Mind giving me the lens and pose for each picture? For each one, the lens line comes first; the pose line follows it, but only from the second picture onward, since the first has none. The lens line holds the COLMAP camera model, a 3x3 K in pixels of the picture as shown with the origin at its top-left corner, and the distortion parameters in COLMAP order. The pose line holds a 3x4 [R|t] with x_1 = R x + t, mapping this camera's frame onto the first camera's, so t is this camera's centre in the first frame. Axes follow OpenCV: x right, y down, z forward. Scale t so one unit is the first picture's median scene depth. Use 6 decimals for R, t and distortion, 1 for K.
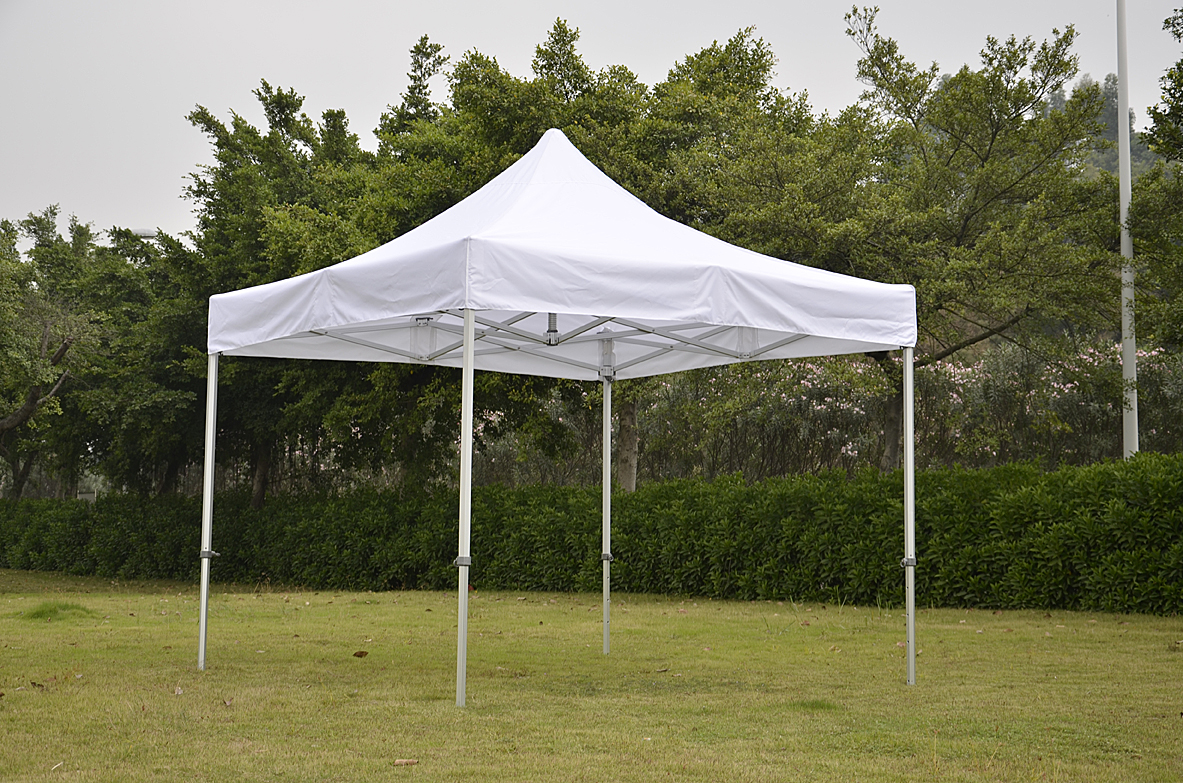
lens RADIAL K [[2057.5, 0, 590.3], [0, 2057.5, 429.9], [0, 0, 1]] dist [-0.013452, 0.019624]
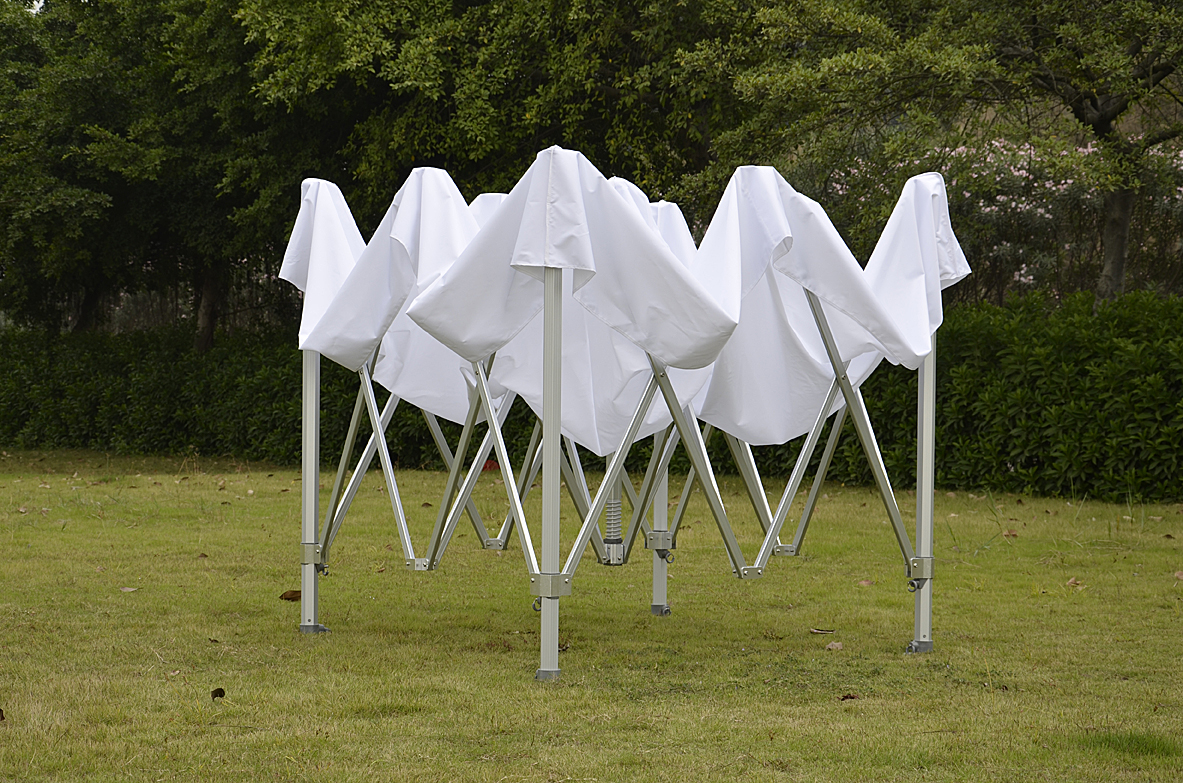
lens RADIAL K [[2509.5, 0, 591.5], [0, 2509.5, 391.5], [0, 0, 1]] dist [0.018279, -0.026519]
pose [[0.999663, 0.001460, -0.025905, -0.002996], [-0.000049, 0.998520, 0.054379, 0.005011], [0.025946, -0.054359, 0.998184, 0.142720]]
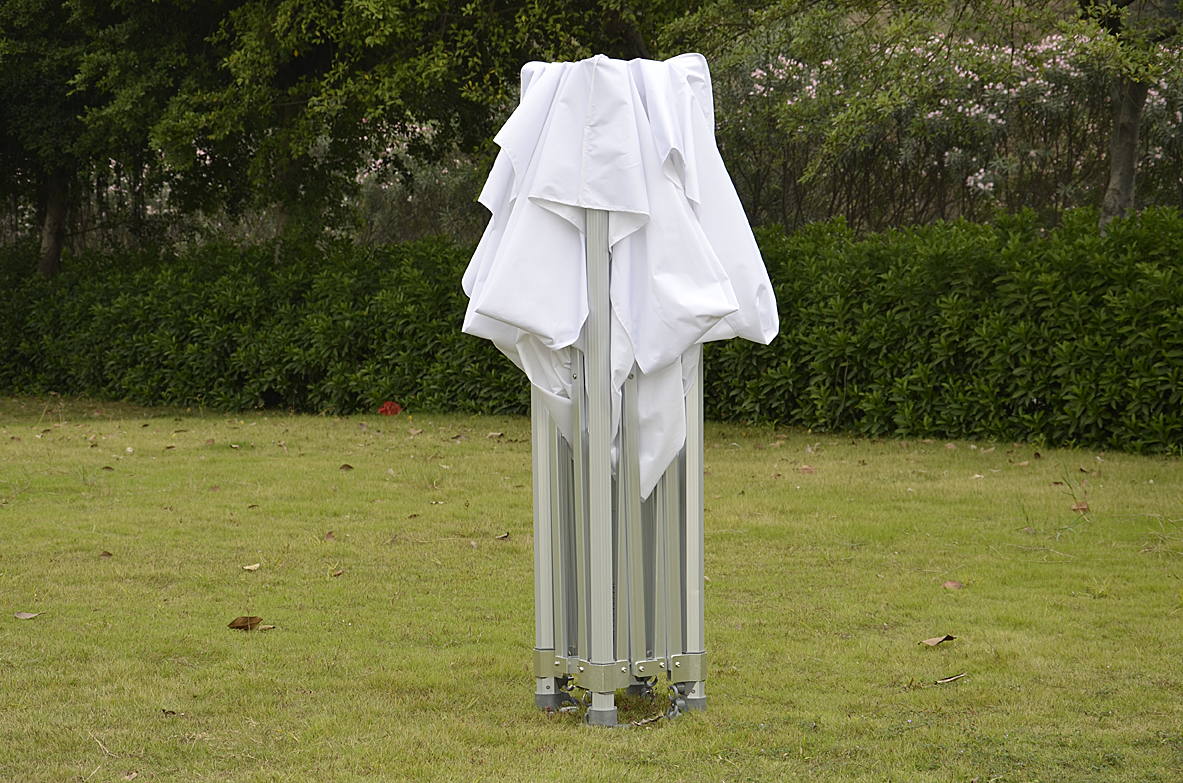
lens RADIAL K [[2581.8, 0, 592.5], [0, 2581.8, 408.5], [0, 0, 1]] dist [-0.218779, 3.649626]
pose [[0.999160, -0.006646, 0.040429, -0.029630], [0.002737, 0.995378, 0.095993, 0.003260], [-0.040880, -0.095801, 0.994561, 0.222908]]
